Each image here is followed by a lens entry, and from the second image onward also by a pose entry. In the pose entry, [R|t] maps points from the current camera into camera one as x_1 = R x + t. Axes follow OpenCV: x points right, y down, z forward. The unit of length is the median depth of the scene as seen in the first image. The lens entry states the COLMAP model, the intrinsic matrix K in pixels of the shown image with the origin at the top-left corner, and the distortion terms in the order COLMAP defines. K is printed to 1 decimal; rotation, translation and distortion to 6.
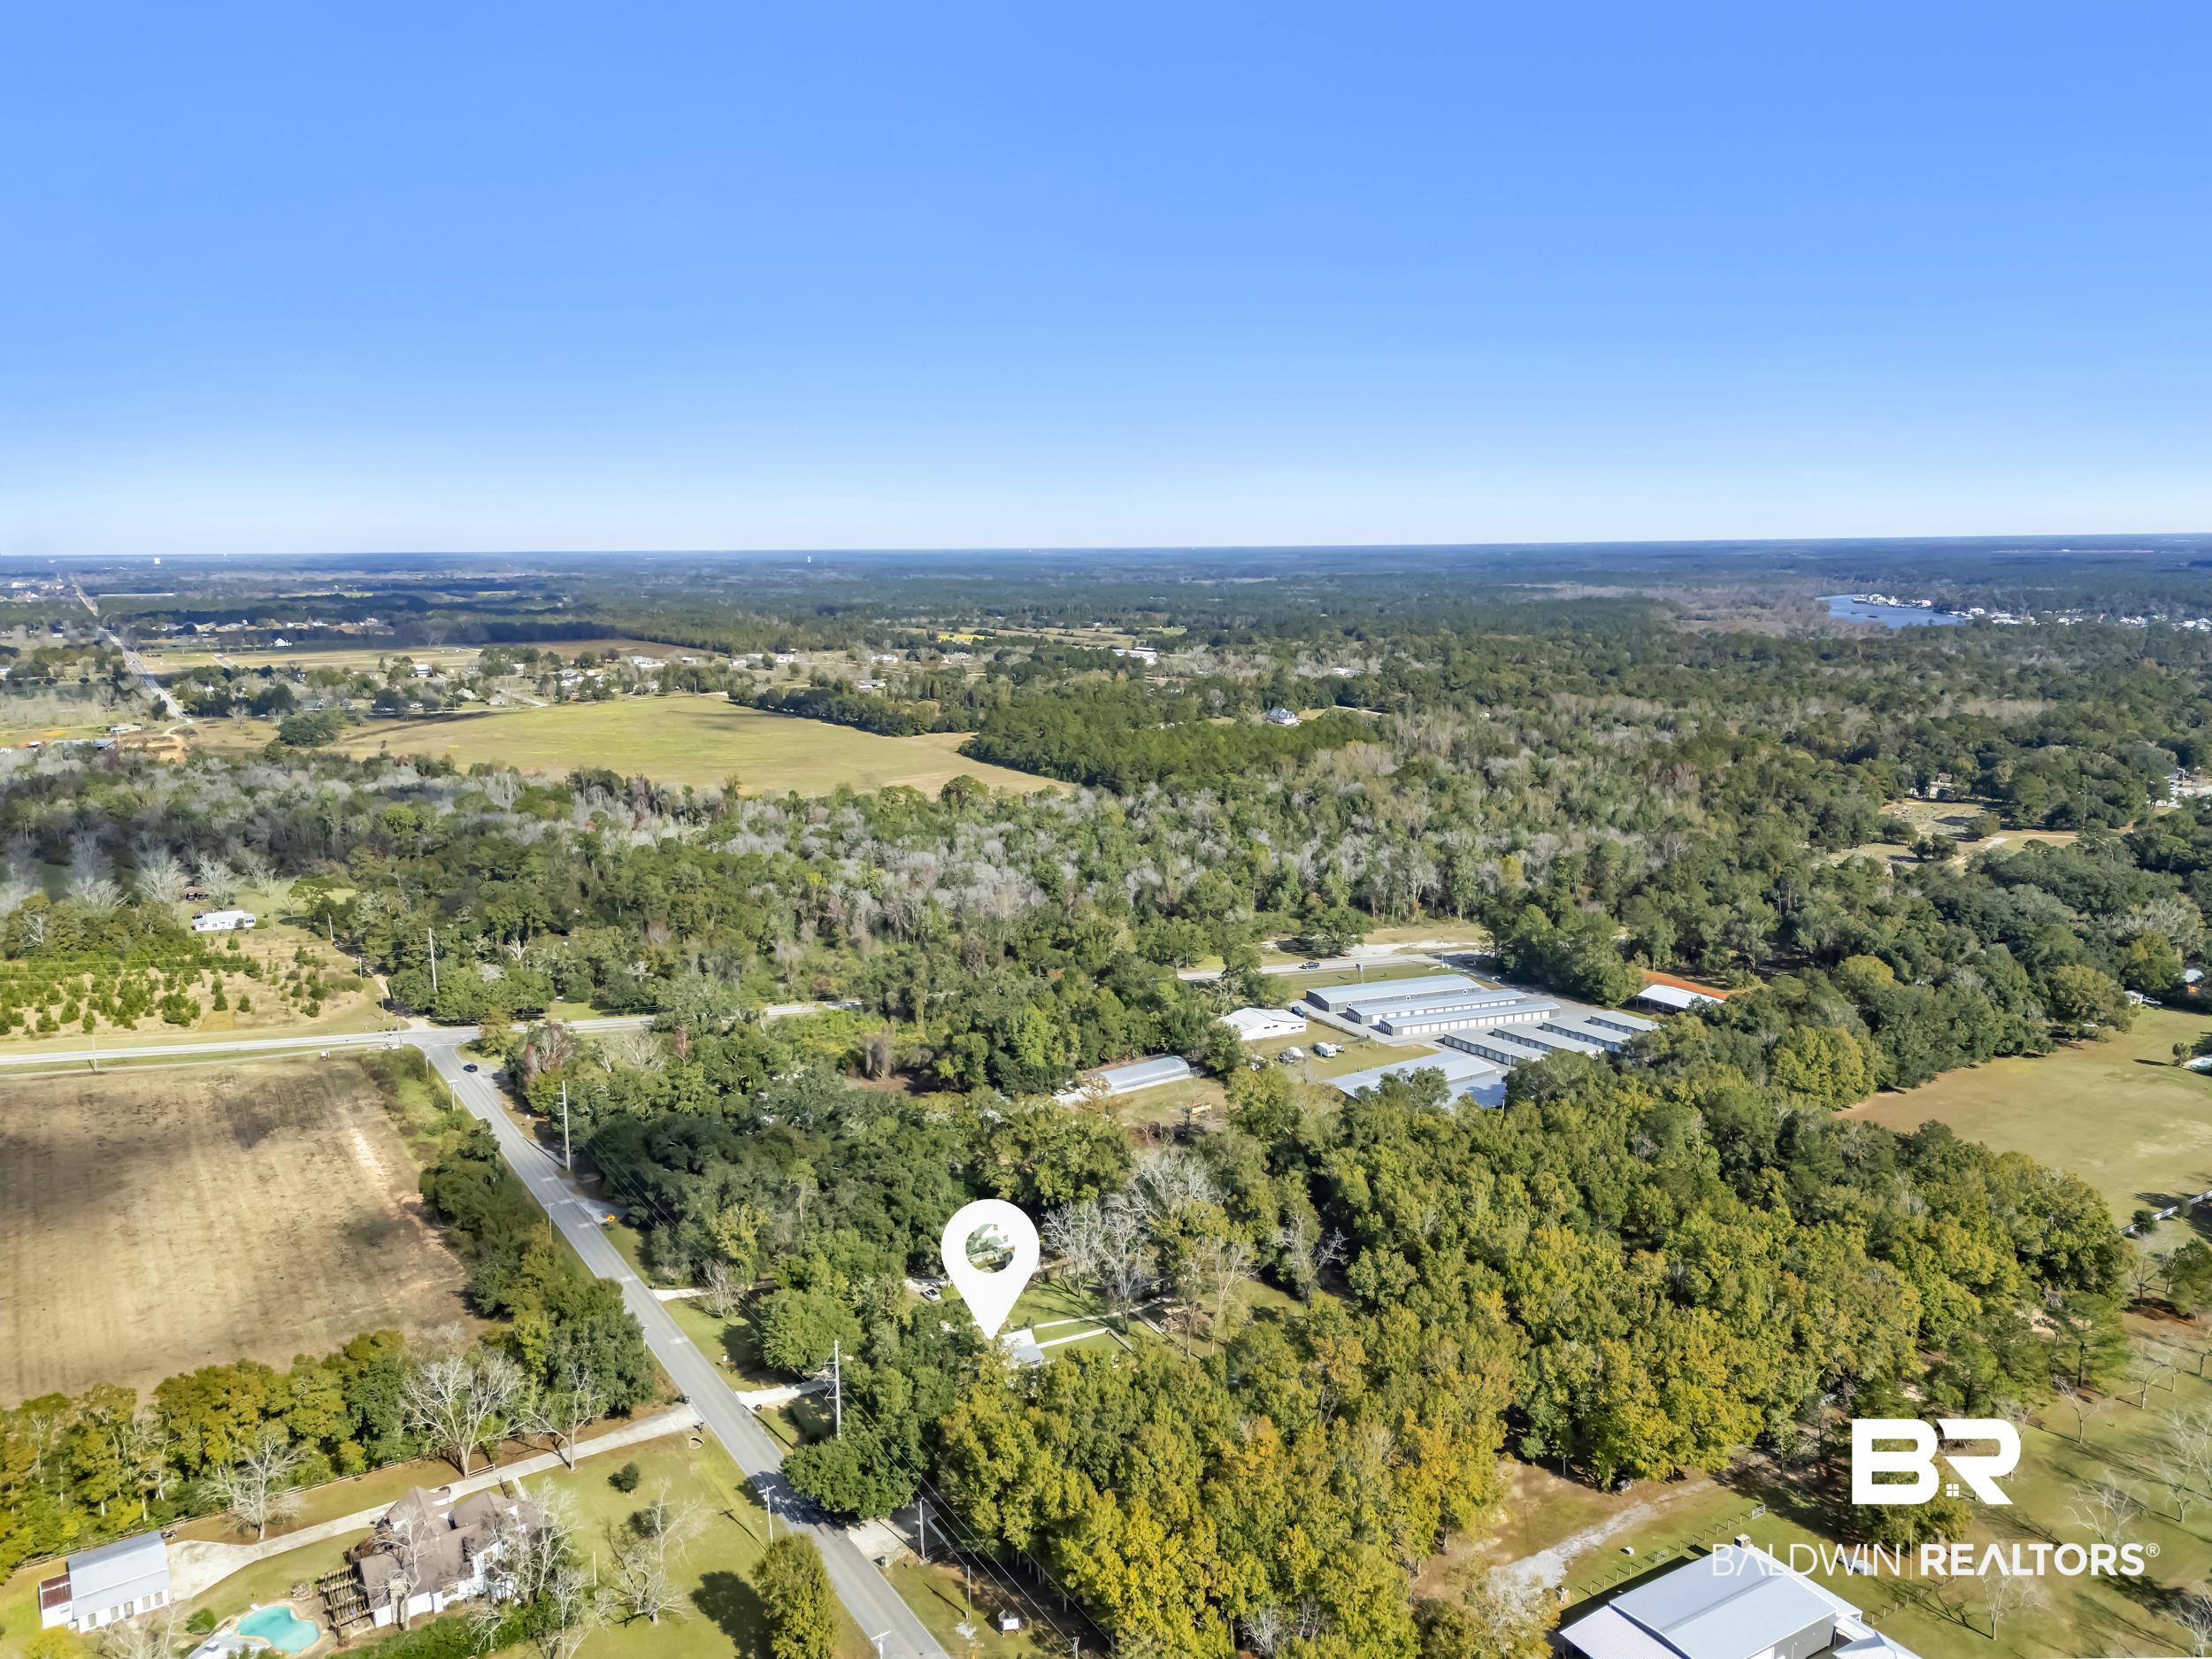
lens RADIAL K [[1683.9, 0, 1102.0], [0, 1683.9, 878.7], [0, 0, 1]] dist [0.101704, -0.112981]
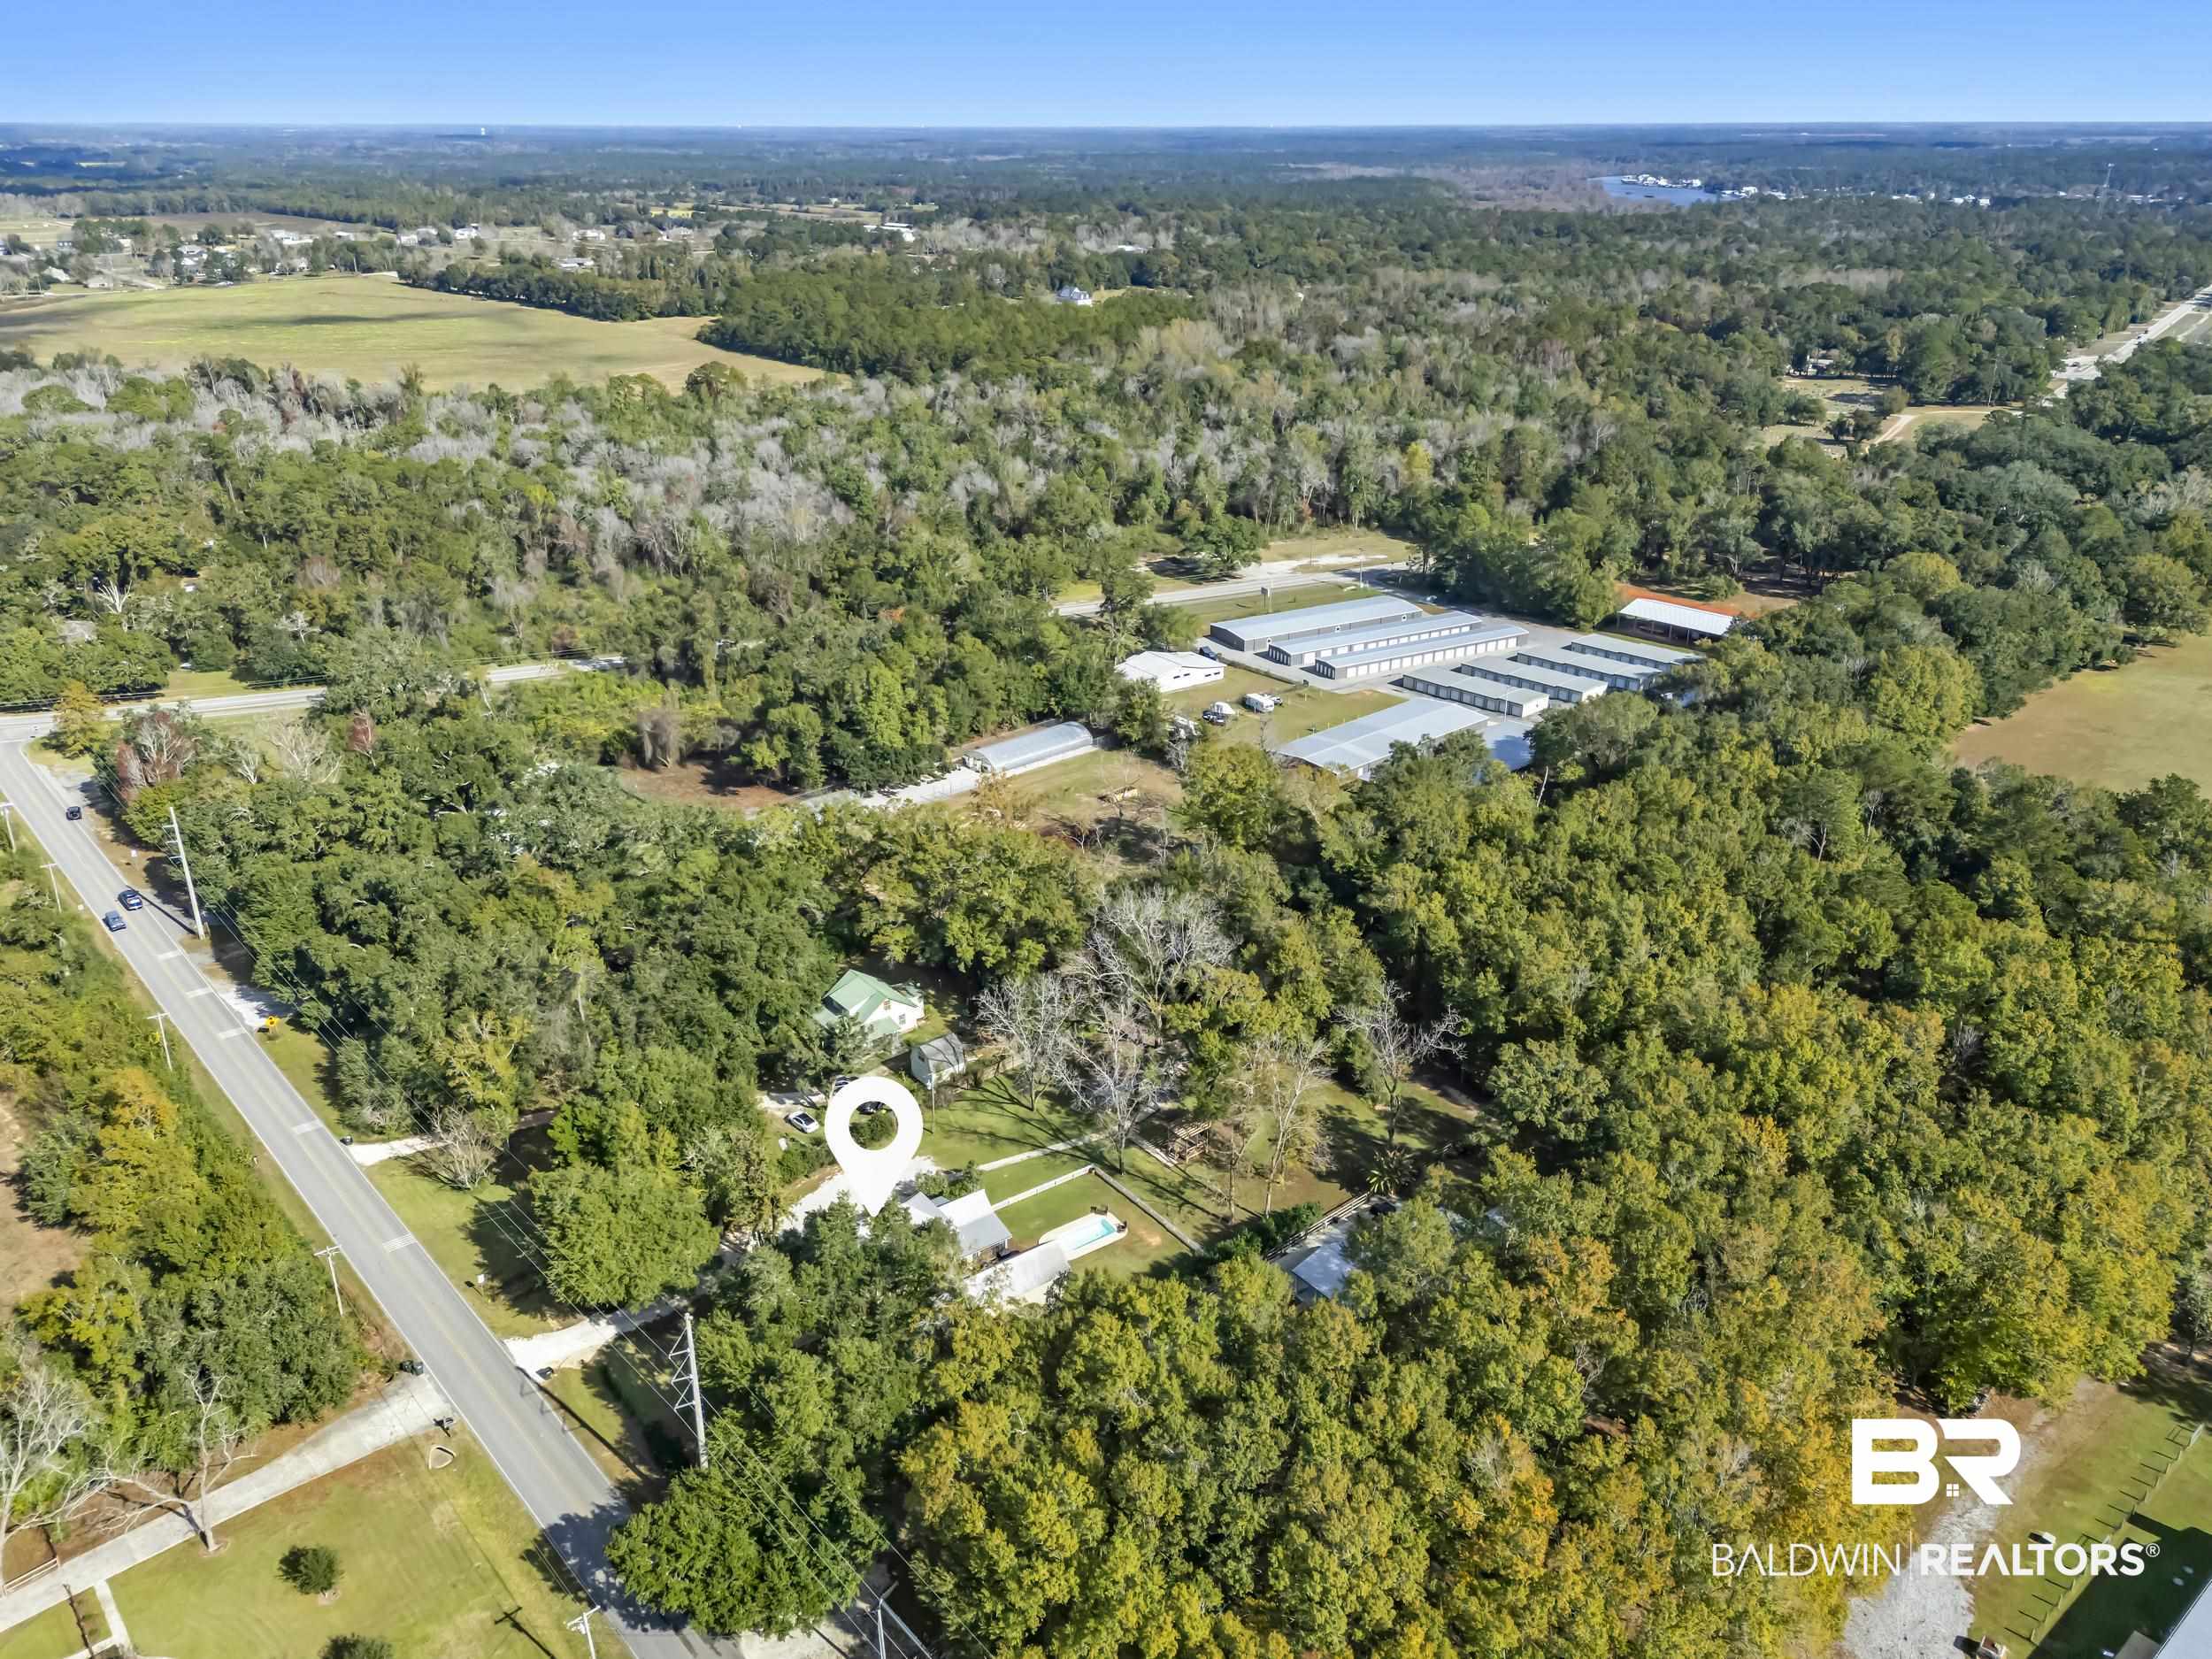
lens RADIAL K [[1683.9, 0, 1102.0], [0, 1683.9, 878.7], [0, 0, 1]] dist [0.101704, -0.112981]
pose [[0.988566, -0.056021, 0.139996, -0.044113], [0.024227, 0.975371, 0.219234, 0.008444], [-0.148830, -0.213336, 0.965576, 0.226941]]
